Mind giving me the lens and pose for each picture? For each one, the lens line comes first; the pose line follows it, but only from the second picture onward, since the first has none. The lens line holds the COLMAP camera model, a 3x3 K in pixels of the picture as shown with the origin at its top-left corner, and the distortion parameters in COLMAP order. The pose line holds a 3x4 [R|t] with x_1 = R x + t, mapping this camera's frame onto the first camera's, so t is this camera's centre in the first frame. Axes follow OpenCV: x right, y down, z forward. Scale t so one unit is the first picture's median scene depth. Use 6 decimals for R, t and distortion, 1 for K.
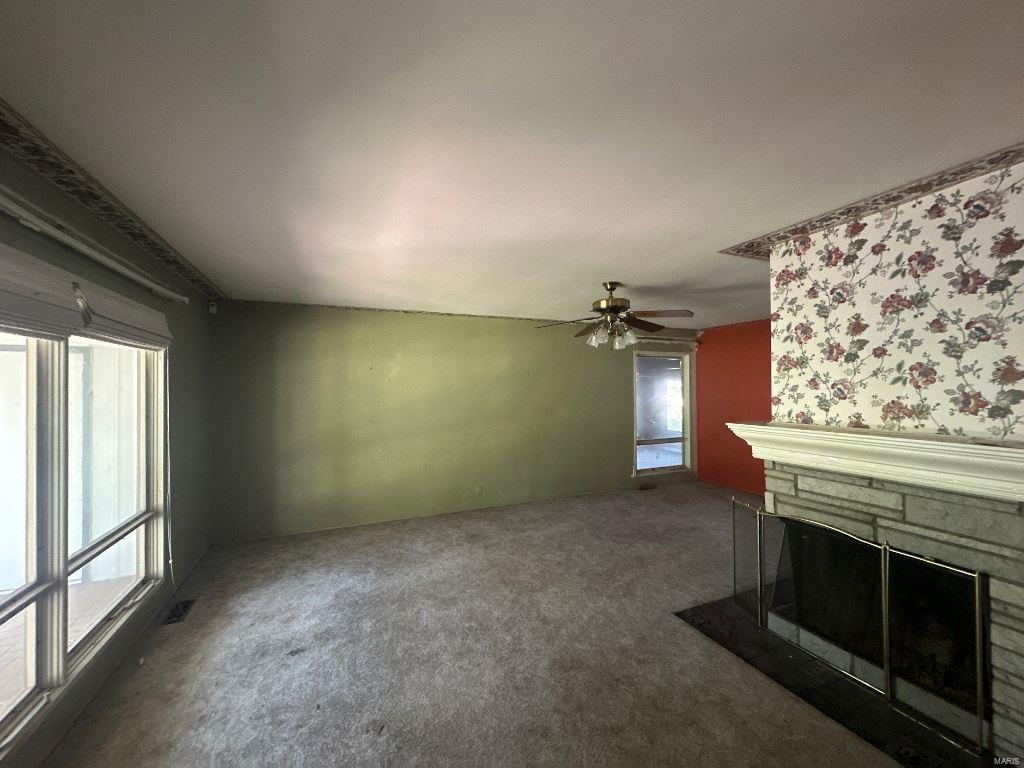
lens RADIAL K [[409.1, 0, 510.7], [0, 409.1, 385.4], [0, 0, 1]] dist [0.000849, 0.000242]
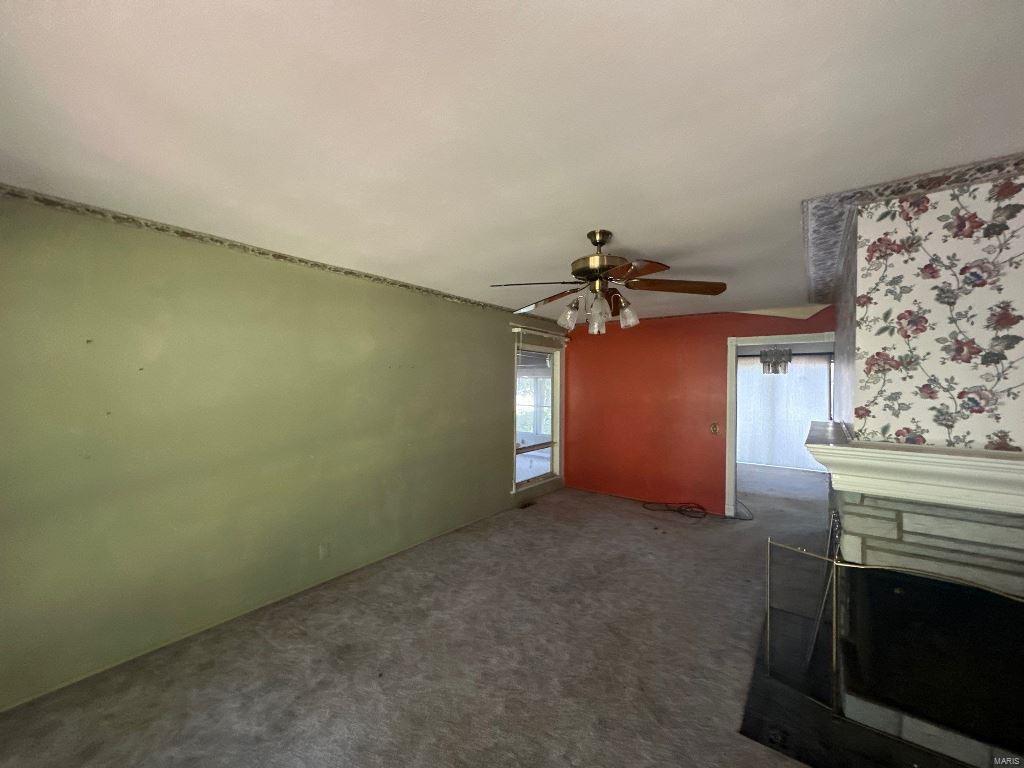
lens RADIAL K [[409.1, 0, 510.7], [0, 409.1, 385.4], [0, 0, 1]] dist [0.000849, 0.000242]
pose [[0.869365, 0.012525, 0.494011, -0.290316], [-0.018148, 0.999814, 0.006588, -0.005542], [-0.493836, -0.014692, 0.869431, 0.681619]]
